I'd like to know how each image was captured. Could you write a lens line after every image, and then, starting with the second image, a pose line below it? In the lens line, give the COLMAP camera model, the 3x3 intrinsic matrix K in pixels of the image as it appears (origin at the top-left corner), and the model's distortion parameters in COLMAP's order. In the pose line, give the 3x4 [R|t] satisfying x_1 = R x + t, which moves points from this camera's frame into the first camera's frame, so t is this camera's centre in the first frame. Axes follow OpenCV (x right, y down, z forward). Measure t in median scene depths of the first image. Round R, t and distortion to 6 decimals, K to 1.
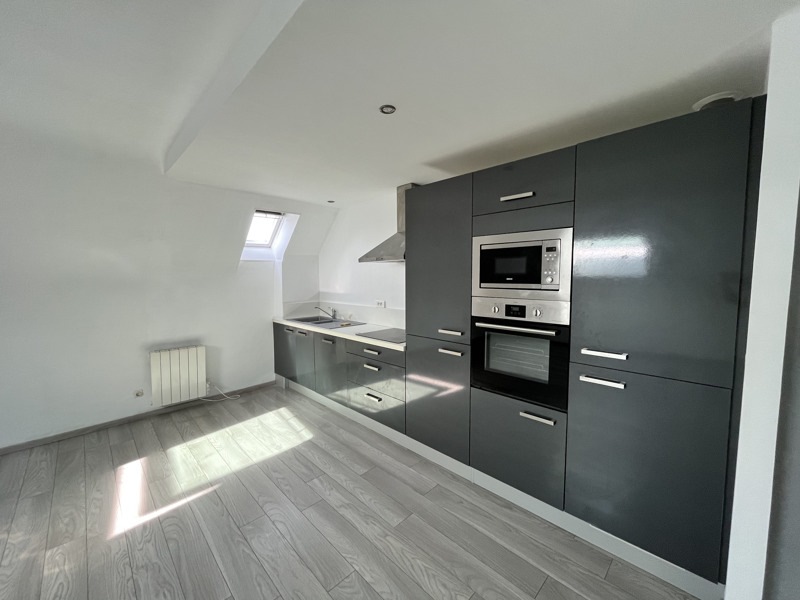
lens RADIAL K [[322.5, 0, 398.8], [0, 322.5, 300.7], [0, 0, 1]] dist [-0.003275, -0.000522]
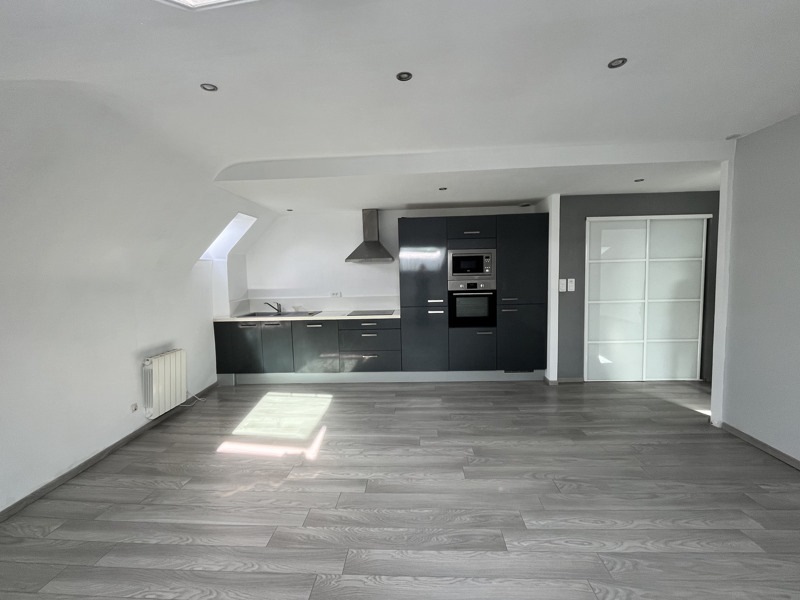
lens RADIAL K [[346.6, 0, 399.6], [0, 346.6, 297.4], [0, 0, 1]] dist [-0.000652, -0.000192]
pose [[0.742544, -0.065780, 0.666559, -1.342432], [0.073397, 0.997164, 0.016641, 0.031187], [-0.665763, 0.036567, 0.745266, -0.341337]]
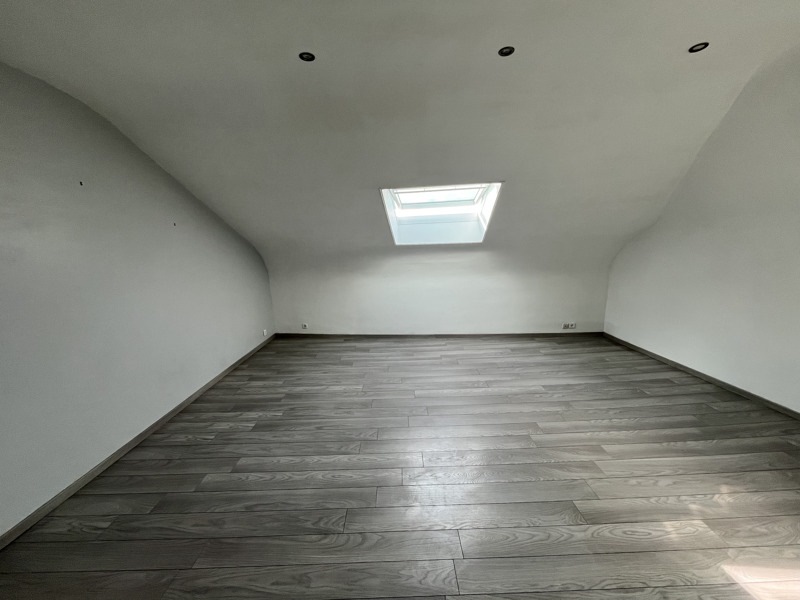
lens RADIAL K [[322.5, 0, 398.5], [0, 322.5, 298.6], [0, 0, 1]] dist [-0.003275, -0.000522]
pose [[-0.694816, 0.143775, -0.704670, 0.102188], [-0.022867, 0.974902, 0.221458, -0.055665], [0.718824, 0.169986, -0.674090, 0.709466]]
